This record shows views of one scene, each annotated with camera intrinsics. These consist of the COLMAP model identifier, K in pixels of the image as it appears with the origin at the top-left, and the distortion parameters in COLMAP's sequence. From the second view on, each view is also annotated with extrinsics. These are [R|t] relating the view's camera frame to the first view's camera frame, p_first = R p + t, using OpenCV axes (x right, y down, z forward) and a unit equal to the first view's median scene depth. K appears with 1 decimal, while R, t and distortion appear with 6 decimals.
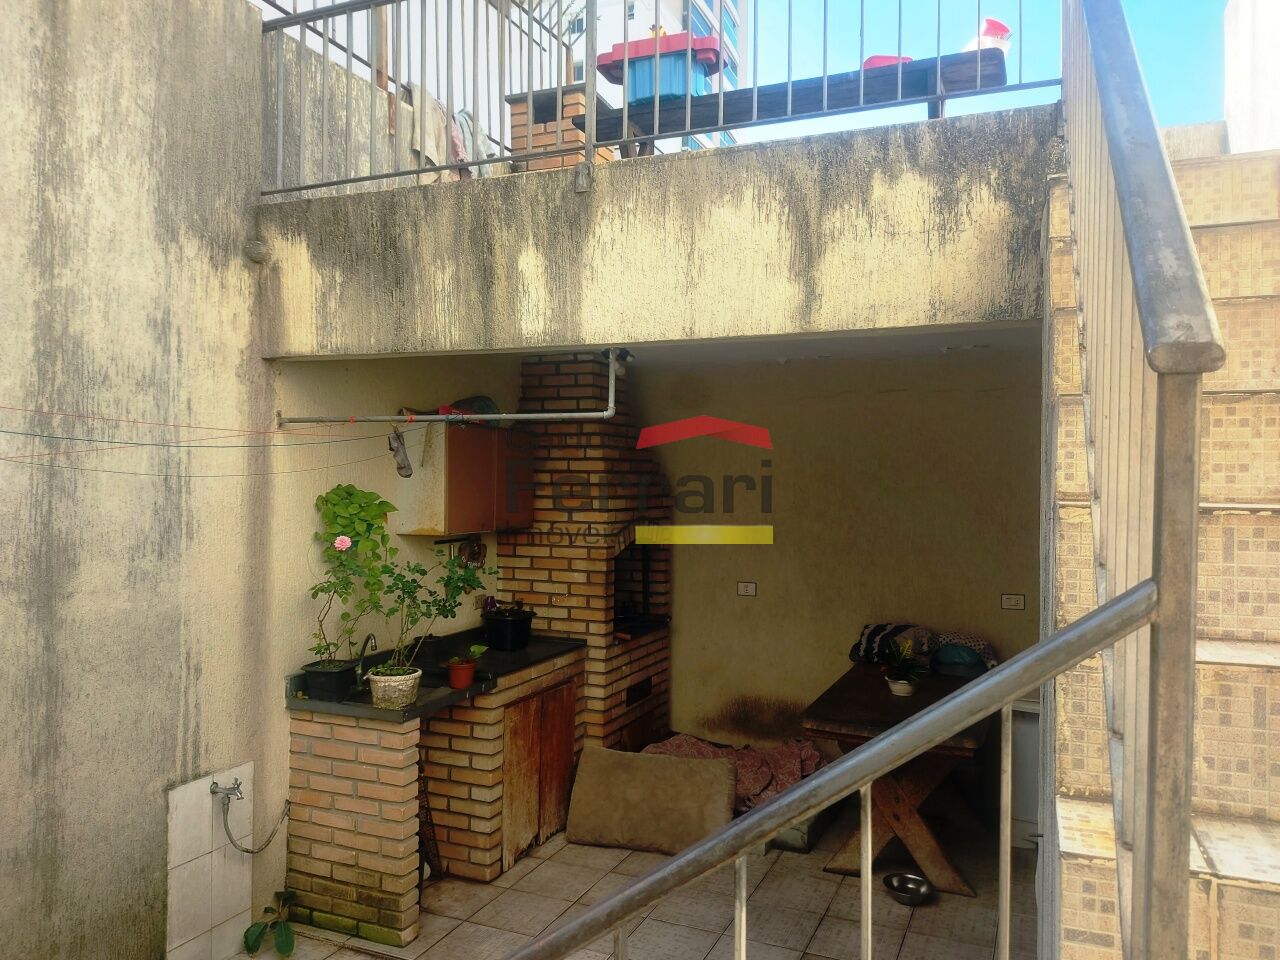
lens RADIAL K [[923.3, 0, 649.2], [0, 923.3, 492.5], [0, 0, 1]] dist [0.063551, -0.085867]
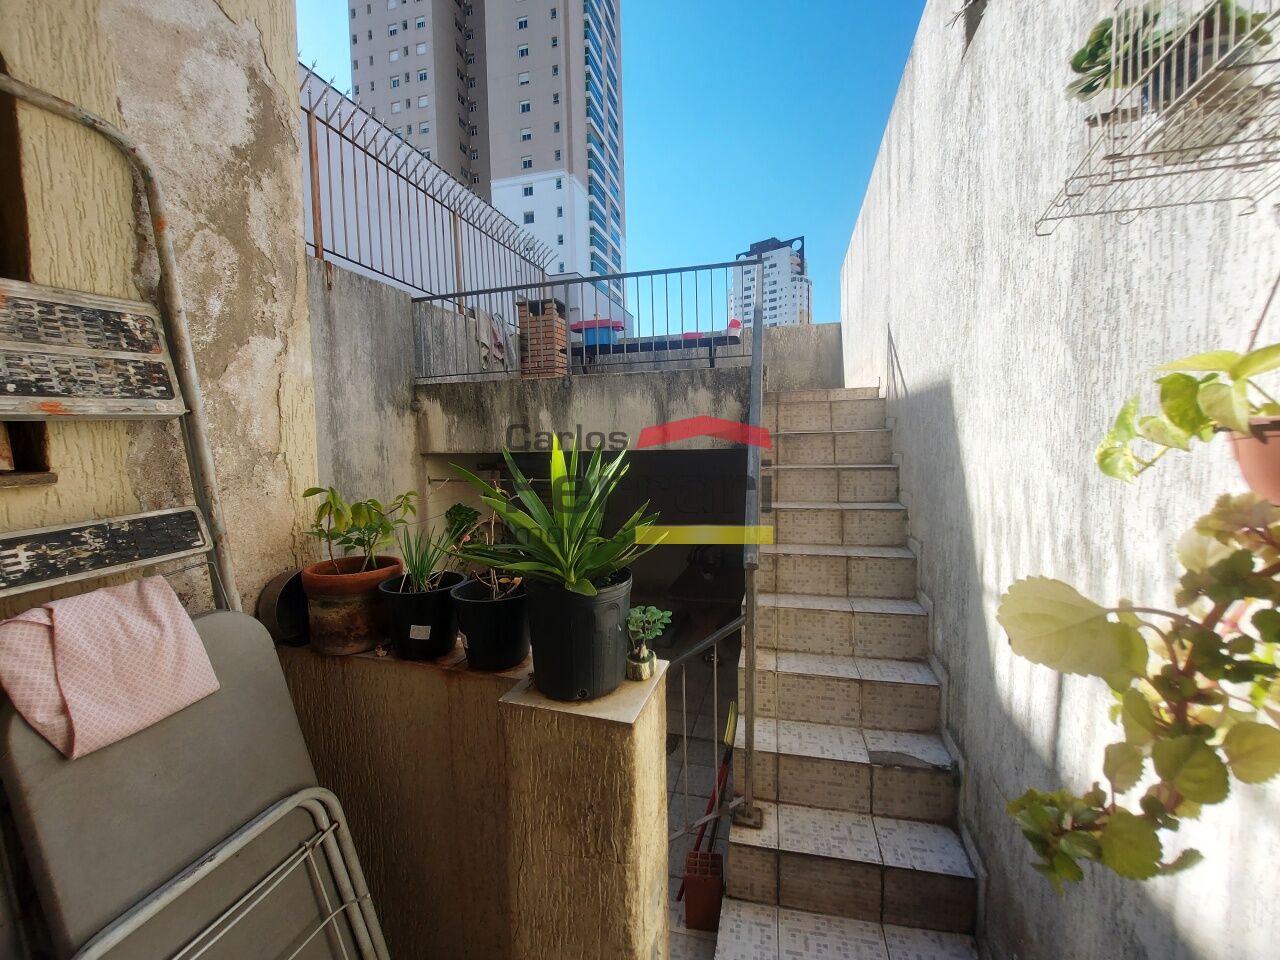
lens RADIAL K [[509.3, 0, 642.2], [0, 509.3, 481.3], [0, 0, 1]] dist [-0.018098, -0.000063]
pose [[0.991763, -0.041541, 0.121164, -0.047403], [0.032822, 0.996785, 0.073096, -0.168953], [-0.123811, -0.068517, 0.989938, -0.293811]]
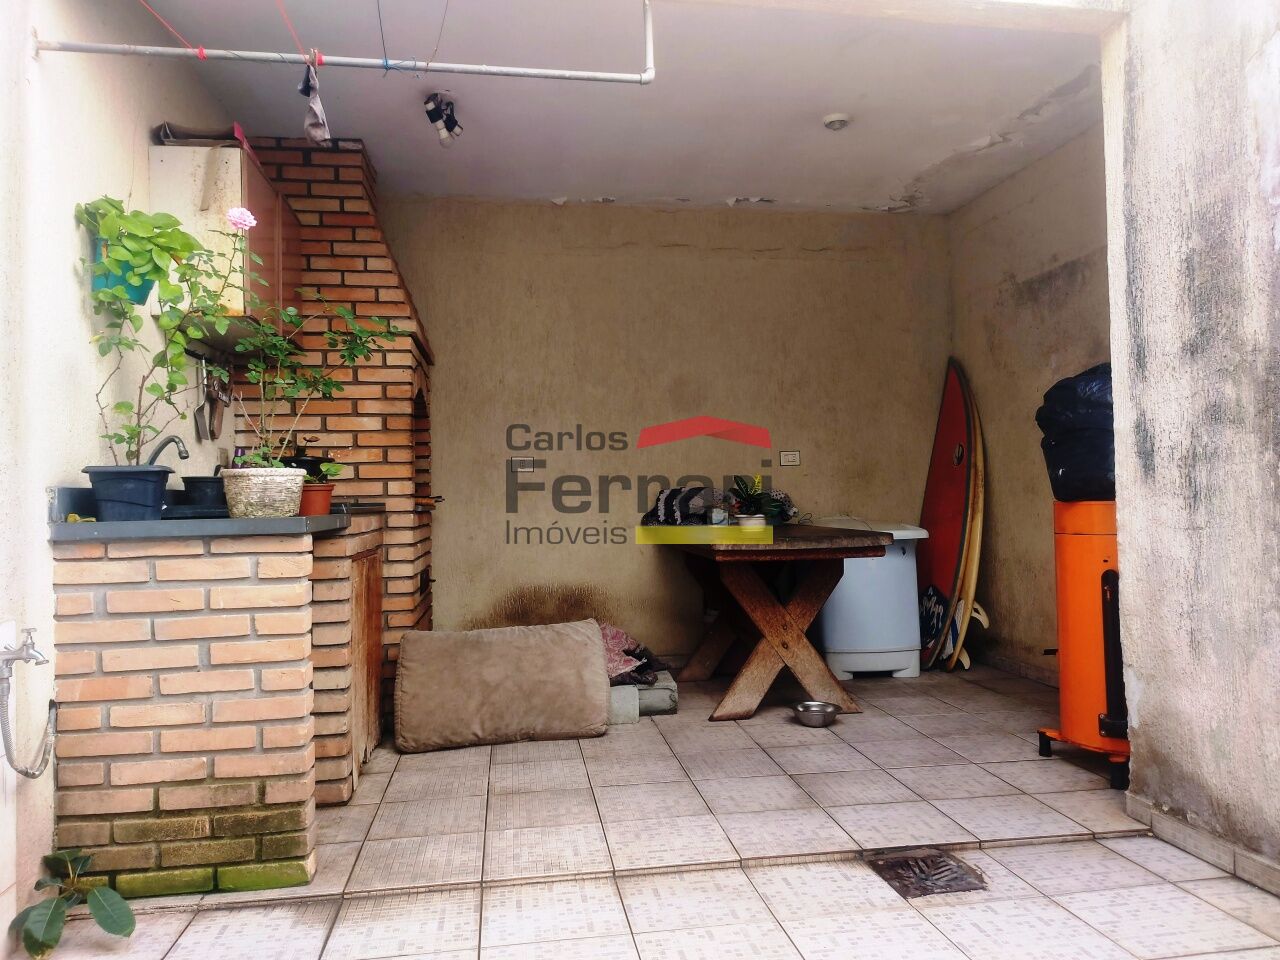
lens RADIAL K [[923.3, 0, 644.2], [0, 923.3, 495.9], [0, 0, 1]] dist [0.063551, -0.085867]
pose [[0.848346, -0.022780, 0.528951, -0.449859], [0.034893, 0.999307, -0.012925, 0.262730], [-0.528290, 0.029422, 0.848554, 0.357390]]
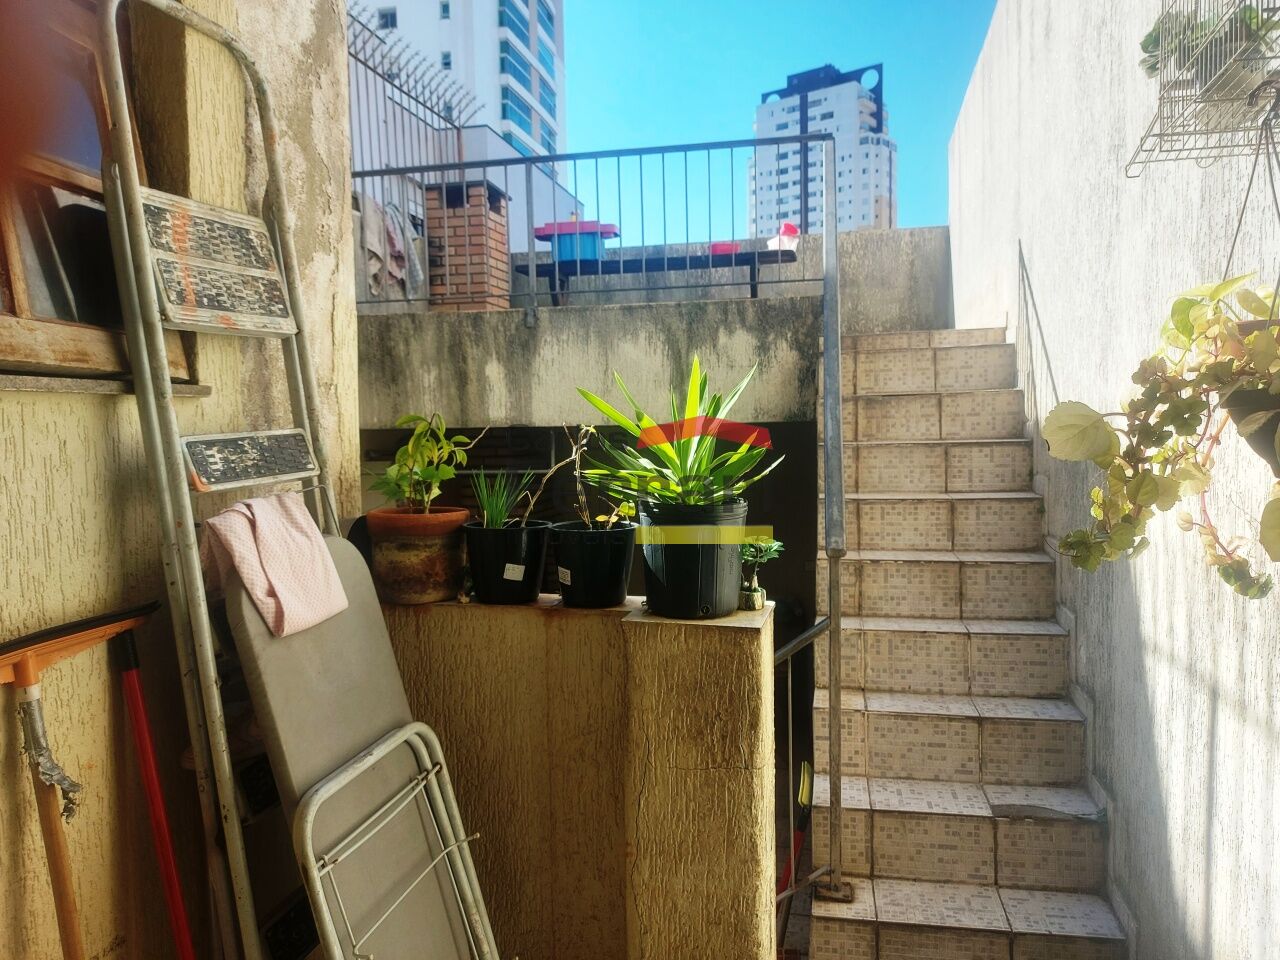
lens RADIAL K [[923.3, 0, 645.6], [0, 923.3, 492.8], [0, 0, 1]] dist [0.063551, -0.085867]
pose [[0.982923, -0.041085, 0.179374, -0.161805], [0.030371, 0.997609, 0.062074, -0.136704], [-0.181496, -0.055566, 0.981821, -0.499820]]
